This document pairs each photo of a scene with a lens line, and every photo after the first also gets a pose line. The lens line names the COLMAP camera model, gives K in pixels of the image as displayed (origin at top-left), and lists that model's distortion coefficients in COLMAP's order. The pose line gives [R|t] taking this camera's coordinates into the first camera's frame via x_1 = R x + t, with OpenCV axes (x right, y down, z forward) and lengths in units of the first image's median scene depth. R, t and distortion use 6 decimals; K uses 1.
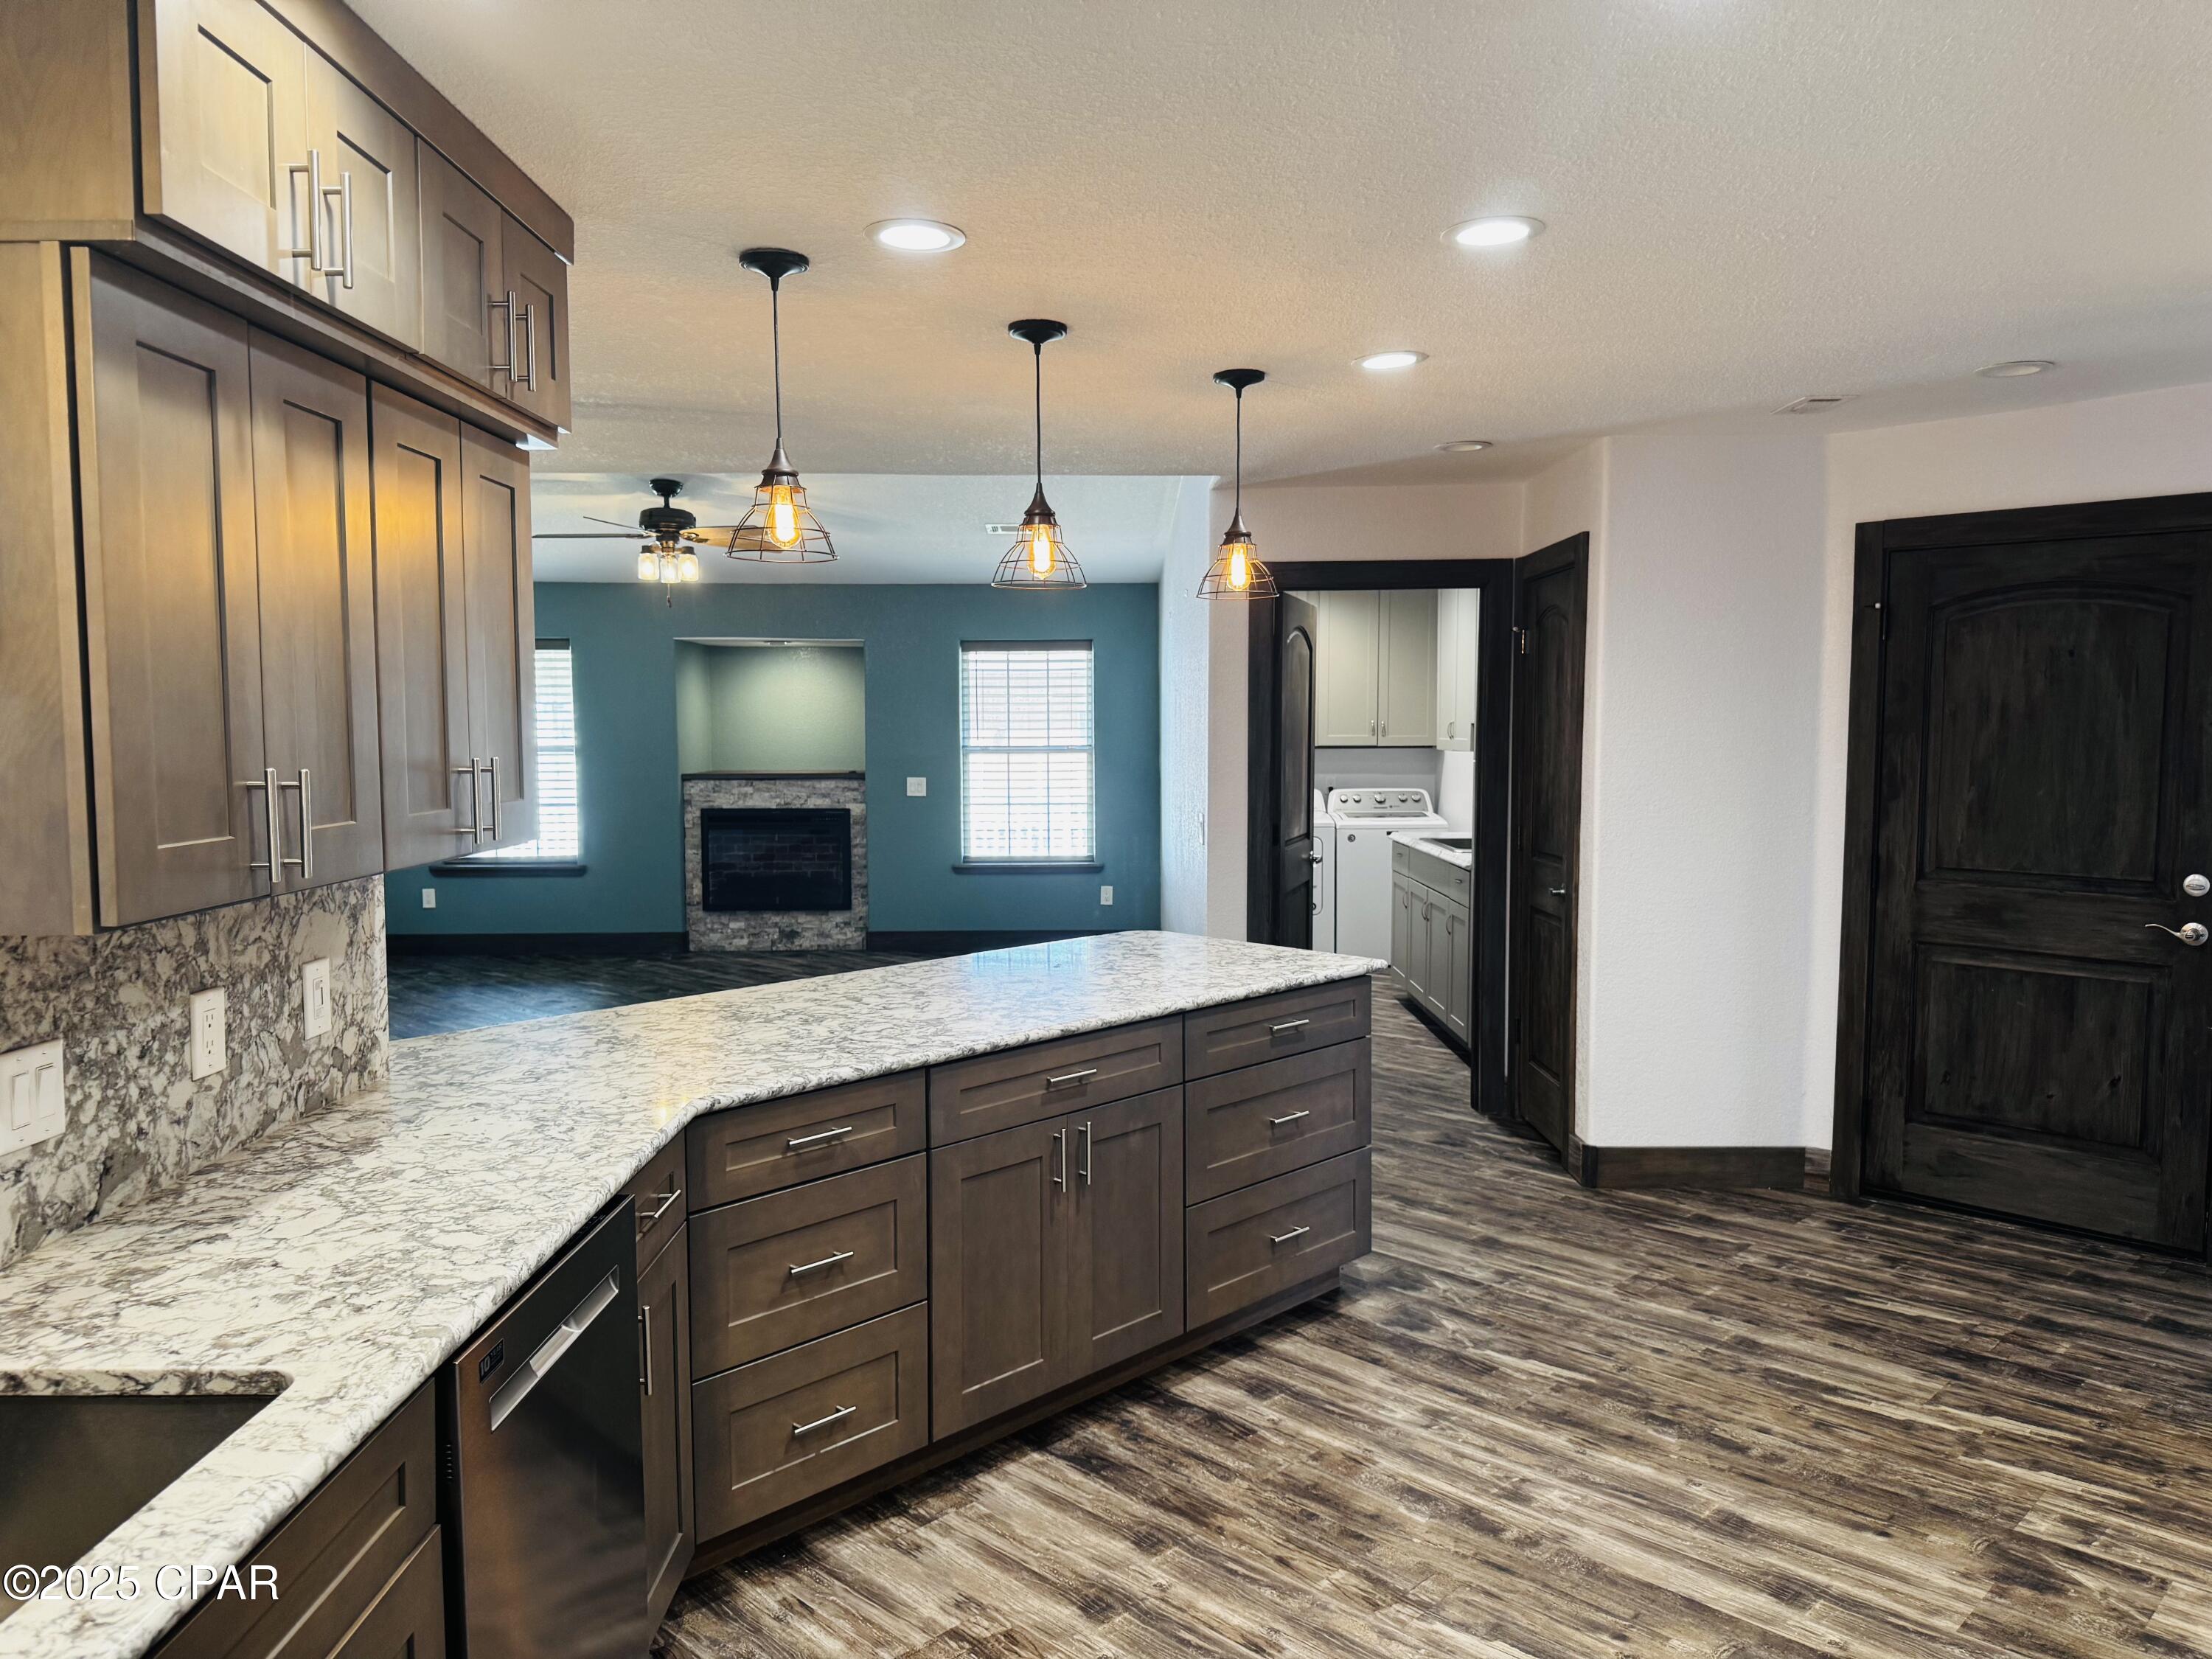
lens RADIAL K [[1574.2, 0, 1106.0], [0, 1574.2, 834.7], [0, 0, 1]] dist [0.010350, -0.018274]
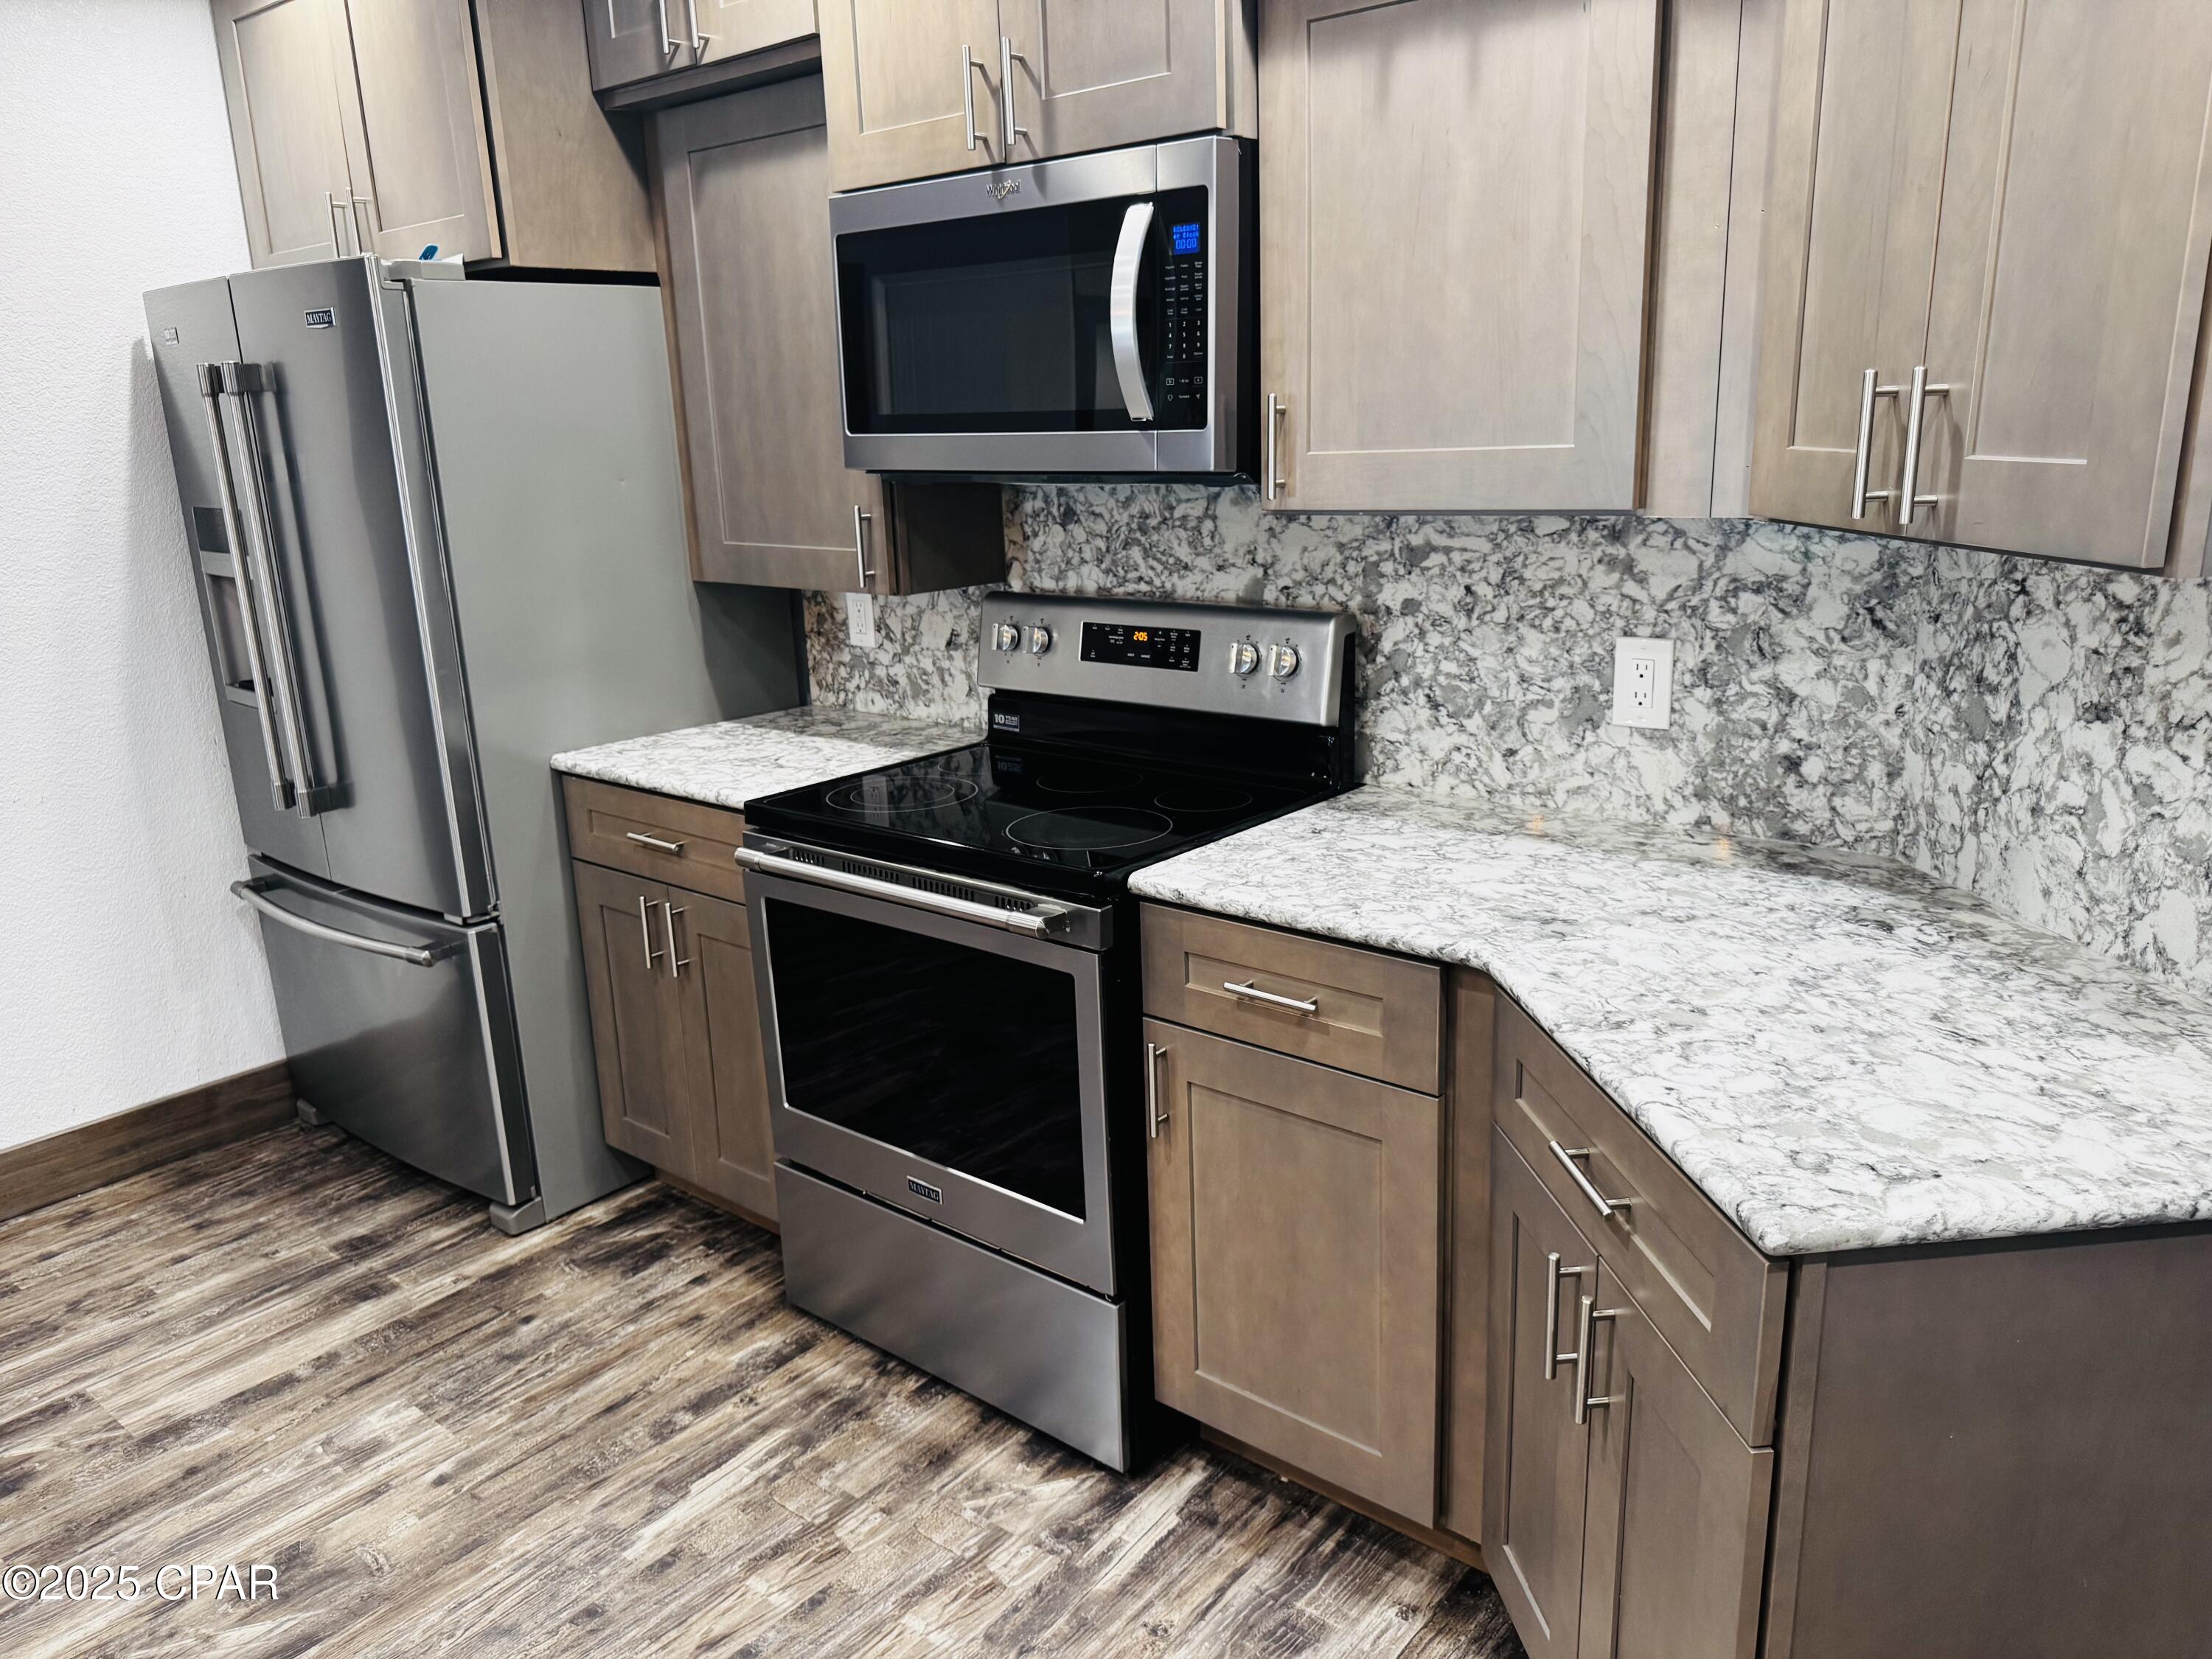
lens RADIAL K [[1574.2, 0, 1128.1], [0, 1574.2, 845.0], [0, 0, 1]] dist [0.010350, -0.018274]
pose [[-0.110121, -0.260764, 0.959101, -0.114819], [0.099443, 0.957238, 0.271675, -0.011878], [-0.988931, 0.125293, -0.079481, 0.261559]]
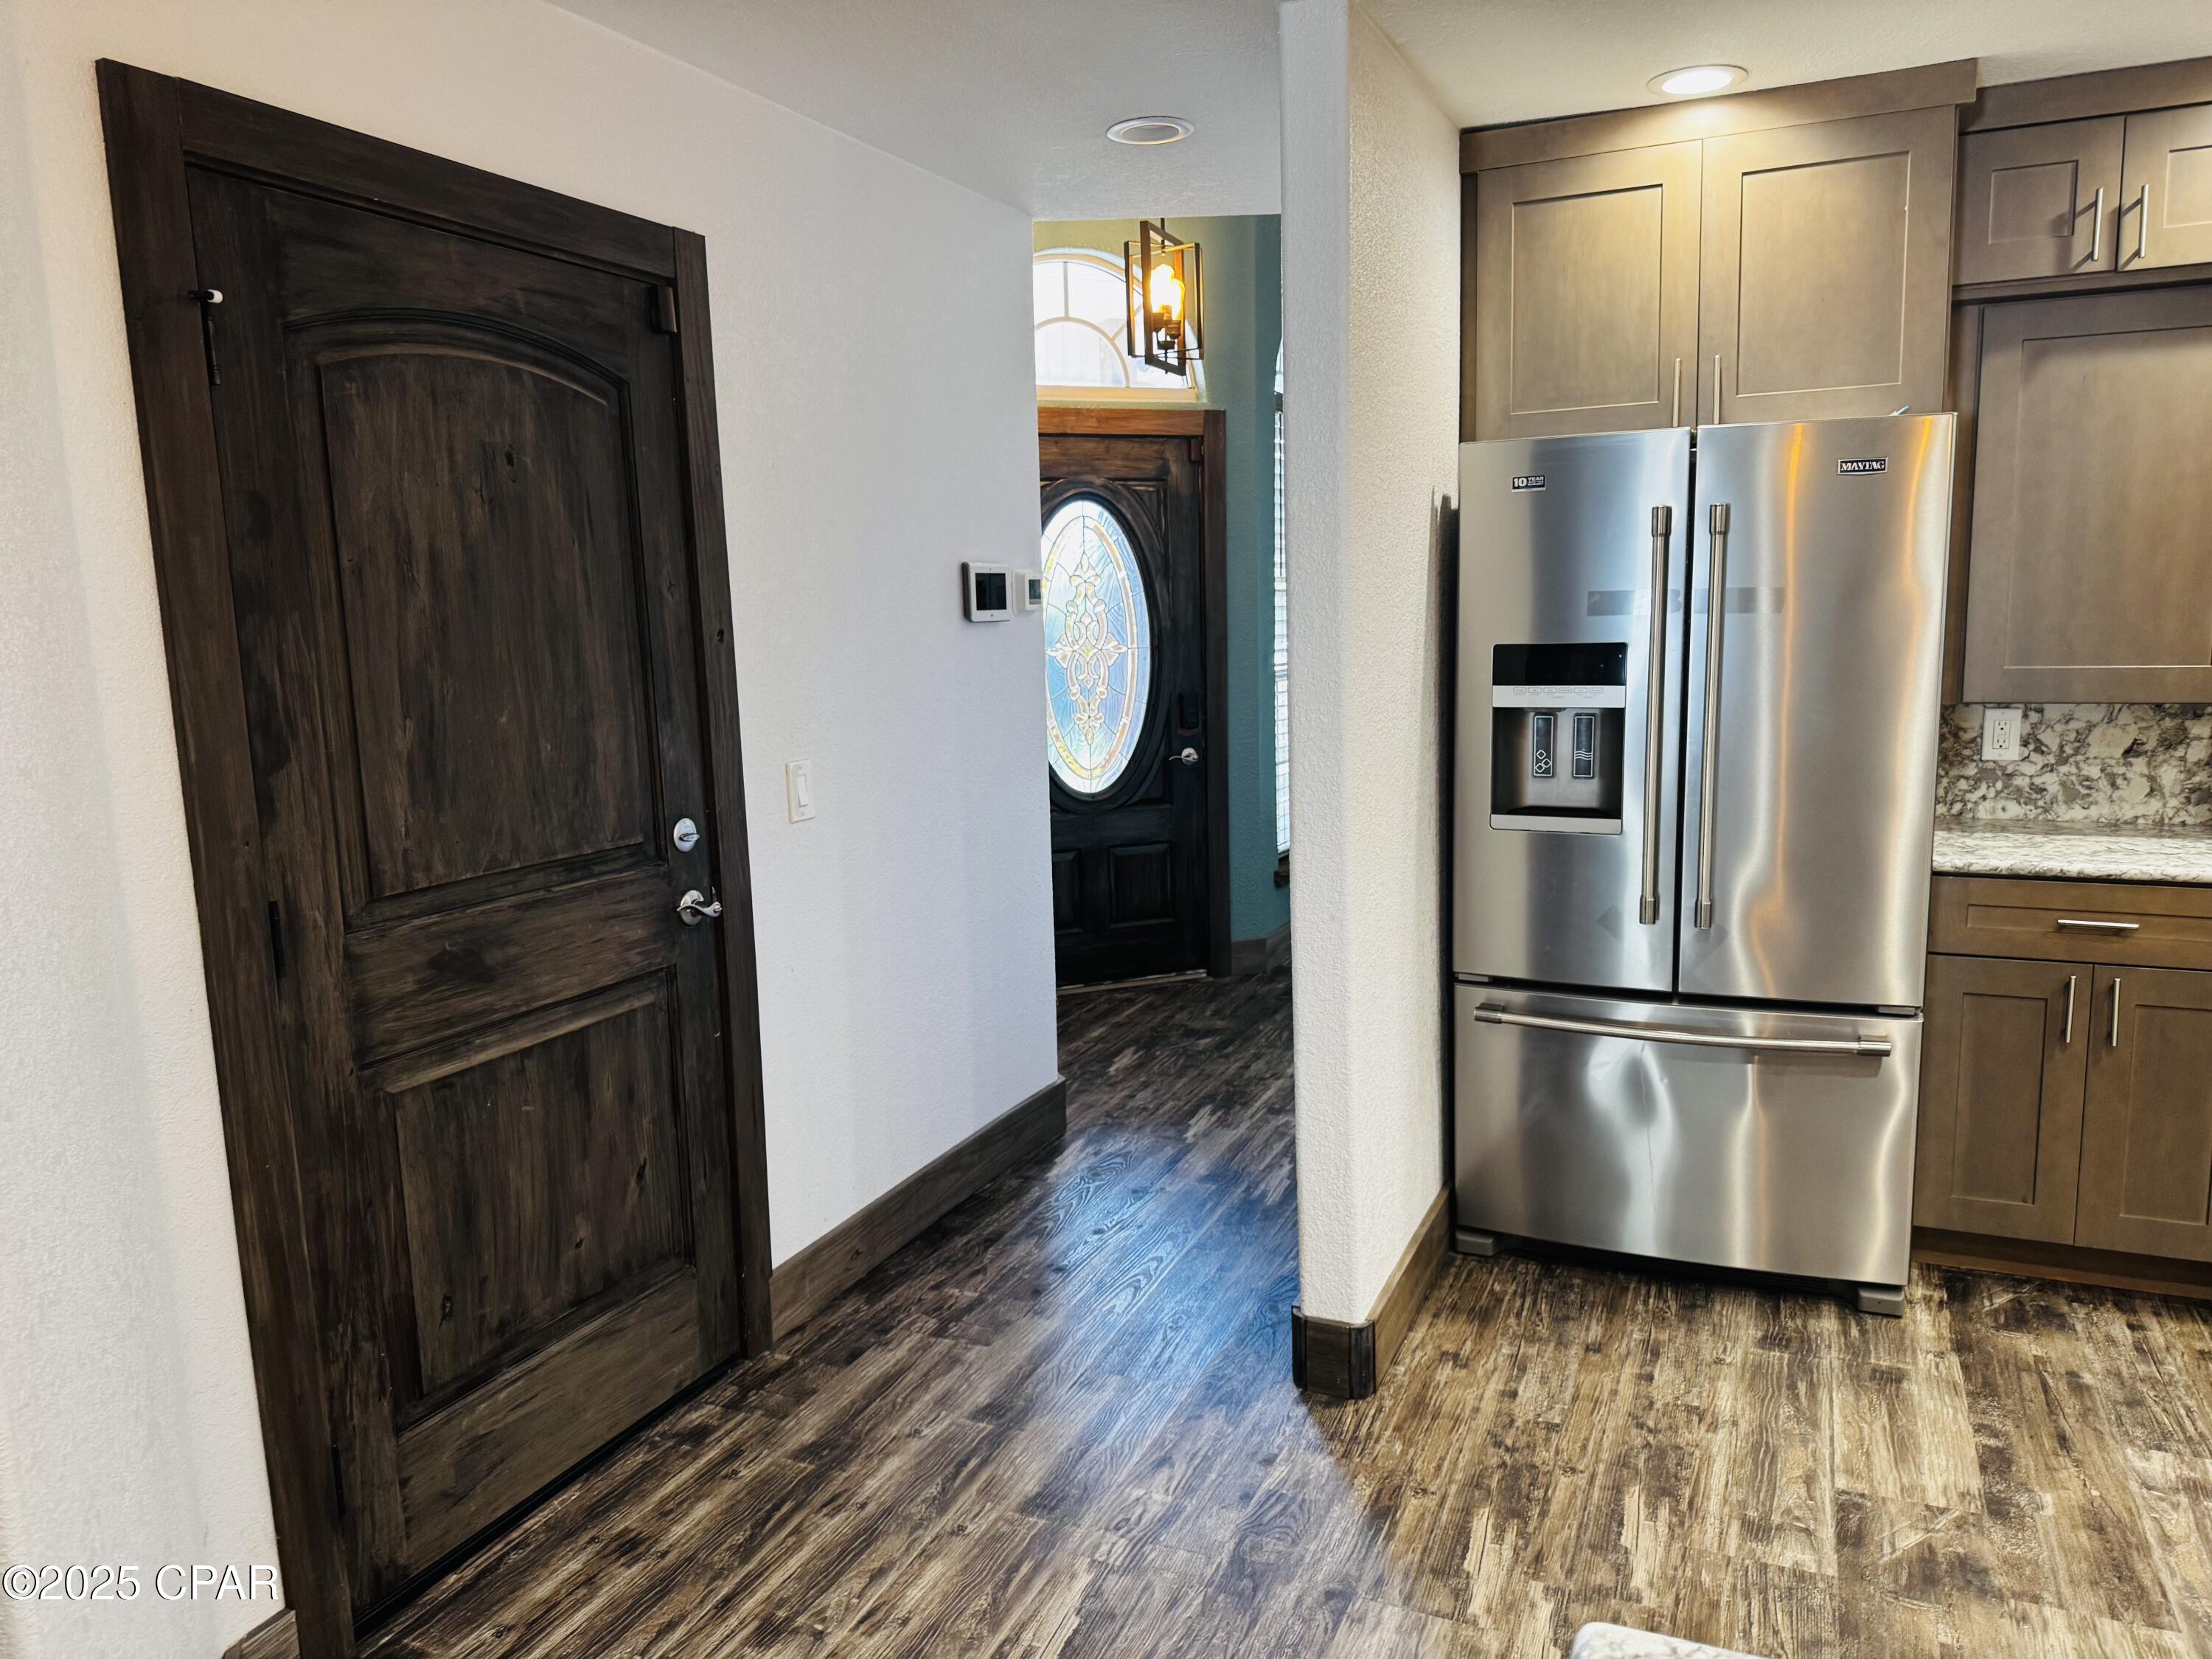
lens RADIAL K [[1574.2, 0, 1117.4], [0, 1574.2, 831.4], [0, 0, 1]] dist [0.010350, -0.018274]
pose [[-0.364126, -0.125911, 0.922799, 0.016593], [0.095464, 0.980555, 0.171460, -0.061748], [-0.926444, 0.150527, -0.345026, 1.005755]]
